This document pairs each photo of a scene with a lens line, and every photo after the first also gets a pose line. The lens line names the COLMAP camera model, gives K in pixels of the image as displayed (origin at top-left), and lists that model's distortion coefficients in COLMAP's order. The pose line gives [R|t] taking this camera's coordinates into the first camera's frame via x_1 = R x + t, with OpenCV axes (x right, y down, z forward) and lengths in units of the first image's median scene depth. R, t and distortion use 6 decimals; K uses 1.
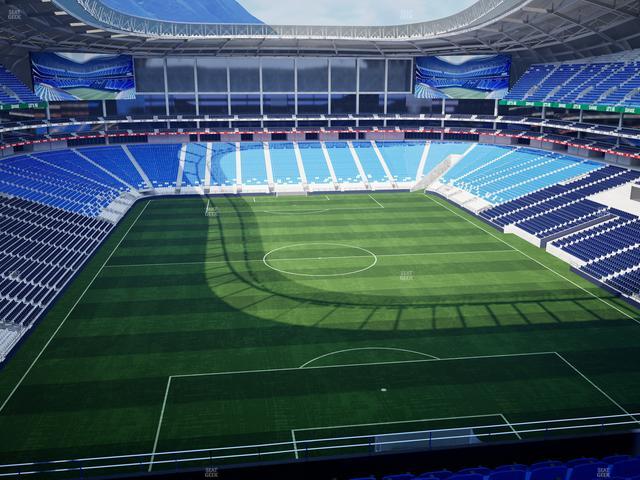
lens RADIAL K [[602.3, 0, 321.2], [0, 602.3, 240.0], [0, 0, 1]] dist [0.000575, 0.000000]
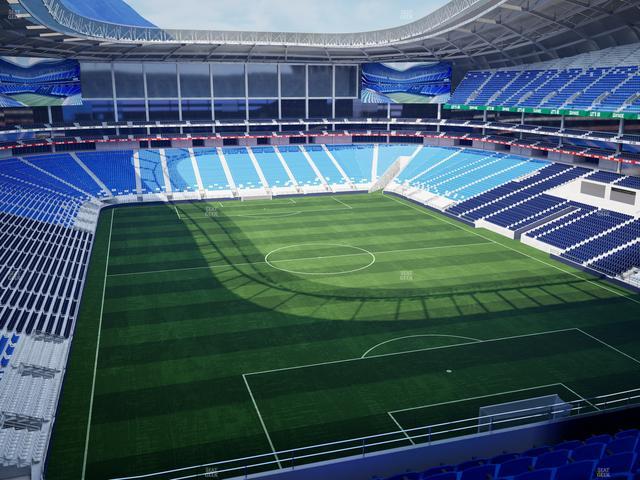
lens RADIAL K [[602.3, 0, 321.7], [0, 602.3, 239.3], [0, 0, 1]] dist [0.000575, 0.000000]
pose [[0.986128, -0.040617, 0.160940, -0.114010], [0.042141, 0.999093, -0.006069, 0.003603], [-0.160547, 0.012767, 0.986946, -0.013697]]
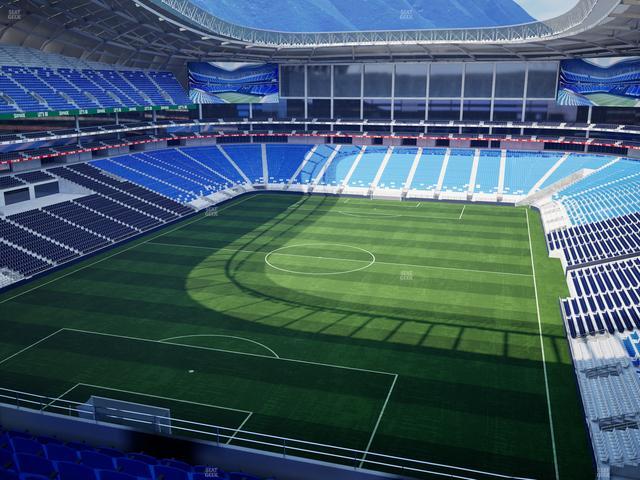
lens RADIAL K [[602.3, 0, 320.2], [0, 602.3, 240.3], [0, 0, 1]] dist [0.000575, 0.000000]
pose [[0.905081, 0.104714, -0.412145, 0.292525], [-0.107887, 0.994040, 0.015633, -0.010752], [0.411326, 0.030316, 0.910984, 0.040392]]
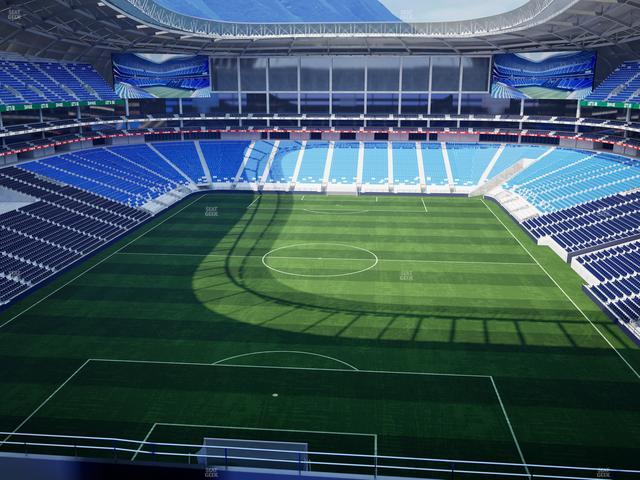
lens RADIAL K [[602.3, 0, 320.6], [0, 602.3, 239.9], [0, 0, 1]] dist [0.000575, 0.000000]
pose [[0.973795, 0.057219, -0.220111, 0.148369], [-0.057662, 0.998326, 0.004417, -0.003165], [0.219995, 0.008391, 0.975465, 0.028797]]
